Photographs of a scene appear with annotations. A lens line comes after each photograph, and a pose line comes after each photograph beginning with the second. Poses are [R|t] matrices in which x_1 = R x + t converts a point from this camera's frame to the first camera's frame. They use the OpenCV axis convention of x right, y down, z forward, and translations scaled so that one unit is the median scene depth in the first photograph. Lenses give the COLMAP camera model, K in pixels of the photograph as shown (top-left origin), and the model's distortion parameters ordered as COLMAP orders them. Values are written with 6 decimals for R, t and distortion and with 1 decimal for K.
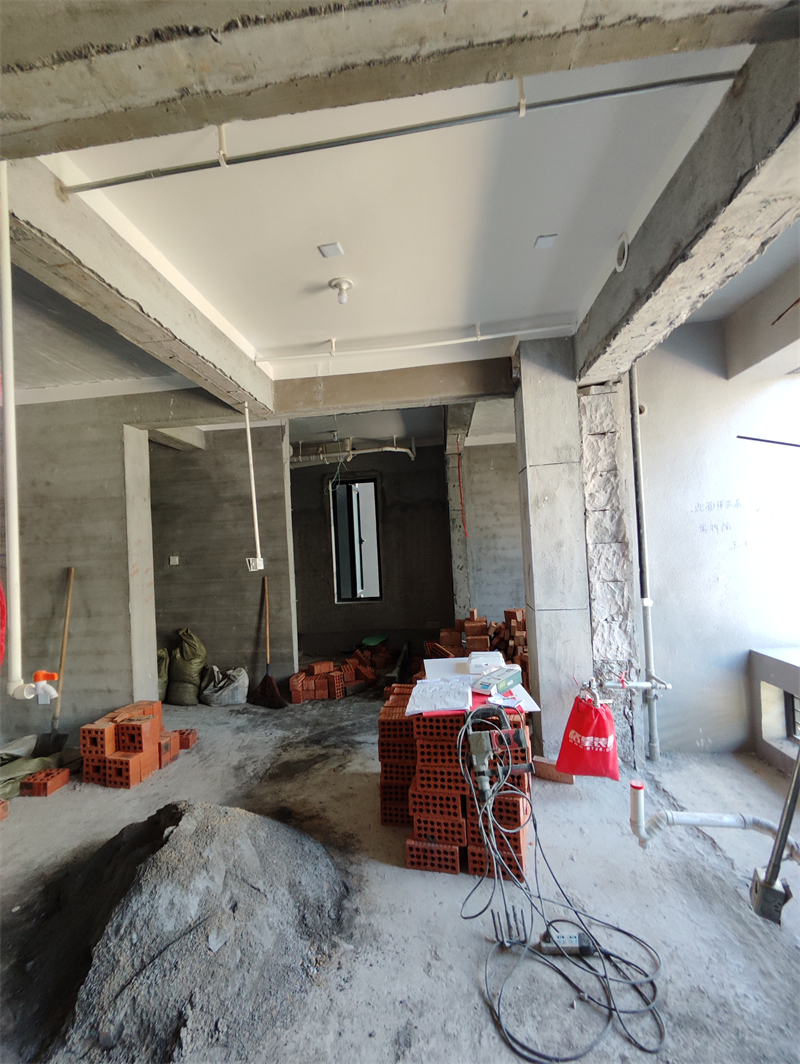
lens RADIAL K [[484.7, 0, 383.9], [0, 484.7, 532.7], [0, 0, 1]] dist [-0.001918, 0.004539]
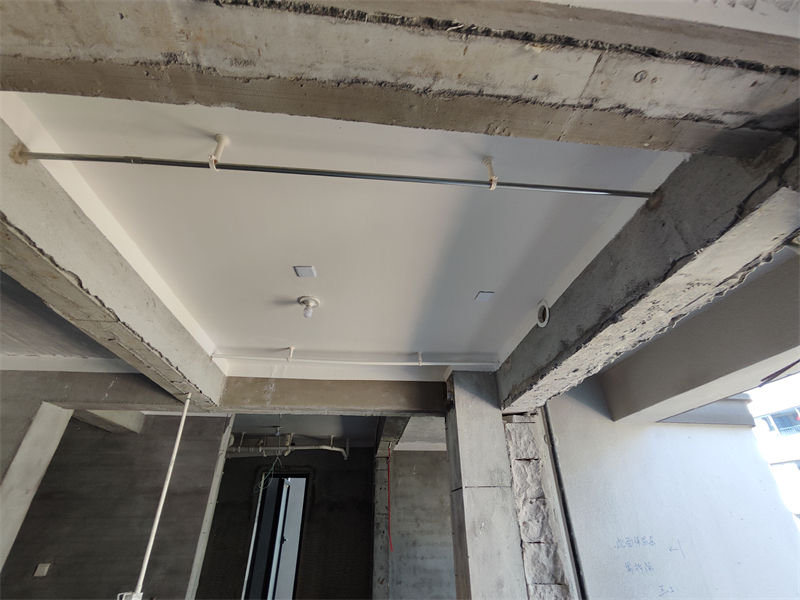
lens RADIAL K [[364.4, 0, 401.6], [0, 364.4, 312.6], [0, 0, 1]] dist [-0.001918, 0.004539]
pose [[0.973831, 0.152586, 0.168434, -0.015806], [-0.050118, 0.867047, -0.495700, -0.072818], [-0.221677, 0.474286, 0.852005, 0.211988]]
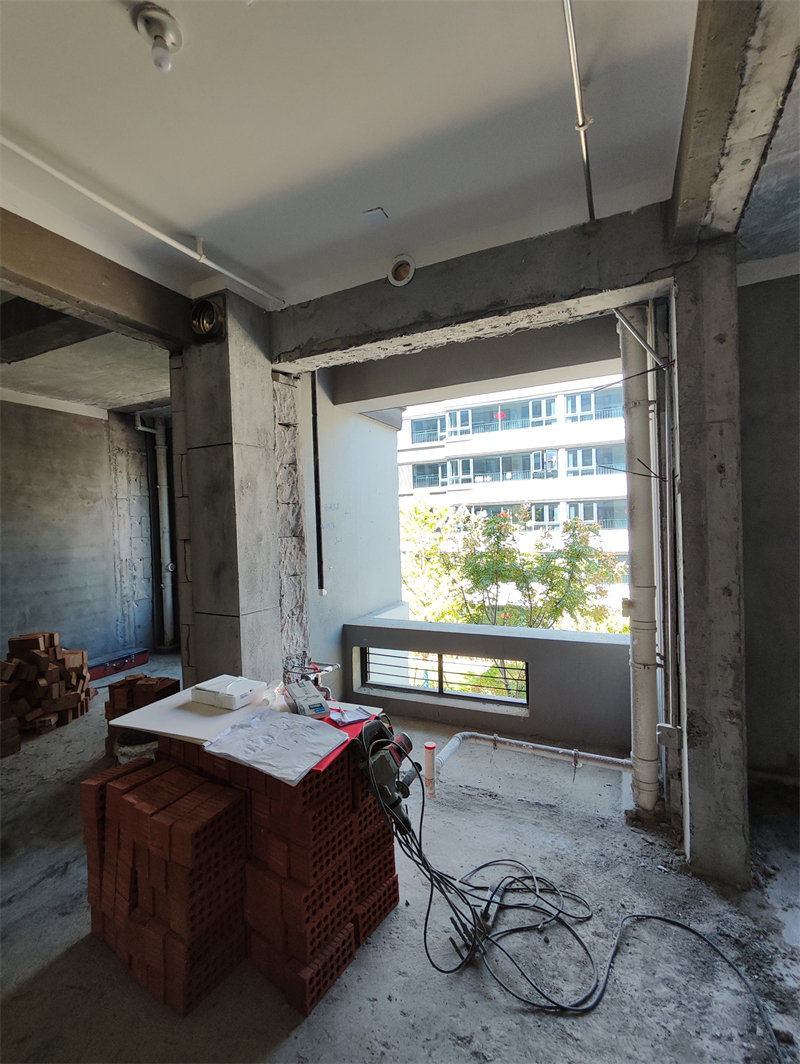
lens RADIAL K [[484.7, 0, 383.0], [0, 484.7, 534.5], [0, 0, 1]] dist [-0.001918, 0.004539]
pose [[0.333468, 0.020580, 0.942537, -0.415779], [-0.009252, 0.999785, -0.018557, 0.033761], [-0.942716, -0.002533, 0.333586, 0.506754]]
